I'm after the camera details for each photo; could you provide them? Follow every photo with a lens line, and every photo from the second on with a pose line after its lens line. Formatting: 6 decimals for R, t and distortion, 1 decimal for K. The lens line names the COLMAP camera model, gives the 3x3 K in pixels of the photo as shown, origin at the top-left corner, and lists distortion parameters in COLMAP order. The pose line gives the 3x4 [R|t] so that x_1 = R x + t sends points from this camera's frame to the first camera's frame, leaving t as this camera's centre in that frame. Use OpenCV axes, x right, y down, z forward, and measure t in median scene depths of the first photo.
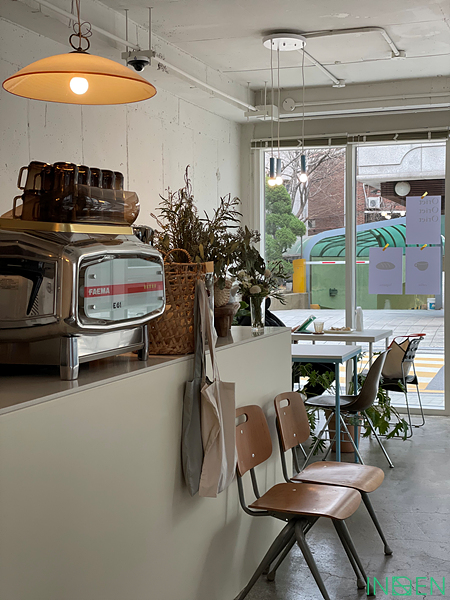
lens RADIAL K [[899.8, 0, 225.7], [0, 899.8, 301.2], [0, 0, 1]] dist [0.157611, 0.000000]
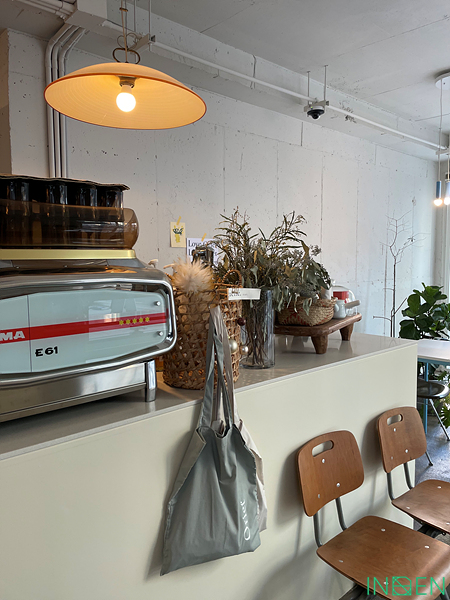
lens RADIAL K [[459.2, 0, 229.9], [0, 459.2, 296.0], [0, 0, 1]] dist [0.022927, -0.021054]
pose [[0.879141, 0.045833, -0.474353, 0.099916], [-0.027742, 0.998599, 0.045070, -0.031863], [0.475754, -0.026463, 0.879180, 0.340687]]
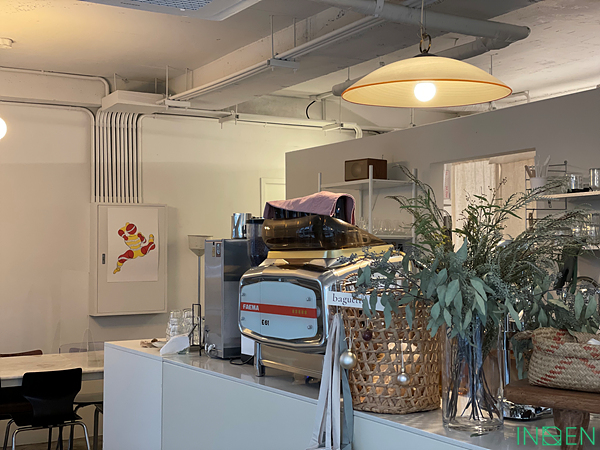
lens RADIAL K [[899.8, 0, 300.6], [0, 899.8, 222.1], [0, 0, 1]] dist [0.157611, 0.000000]
pose [[-0.664549, -0.014505, -0.747104, 0.332434], [-0.029907, 0.999527, 0.007196, -0.062525], [0.746646, 0.027125, -0.664669, 0.844530]]
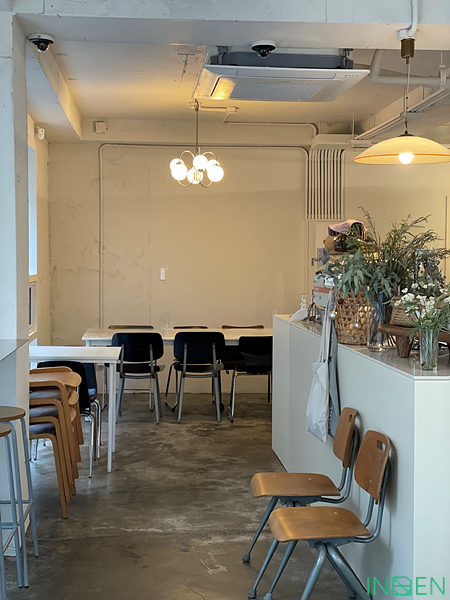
lens RADIAL K [[899.8, 0, 230.6], [0, 899.8, 299.0], [0, 0, 1]] dist [0.157611, 0.000000]
pose [[-0.910267, 0.024531, -0.413294, 0.401099], [-0.016374, 0.995329, 0.095141, -0.082108], [0.413697, 0.093371, -0.905614, 1.258769]]
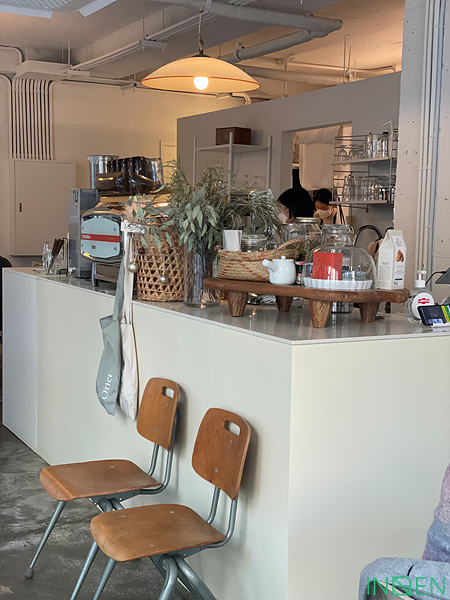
lens RADIAL K [[899.8, 0, 224.9], [0, 899.8, 300.6], [0, 0, 1]] dist [0.157611, 0.000000]
pose [[-0.692983, 0.065707, -0.717953, 0.418997], [-0.048376, 0.989356, 0.137239, -0.063617], [0.719329, 0.129836, -0.682428, 1.081521]]
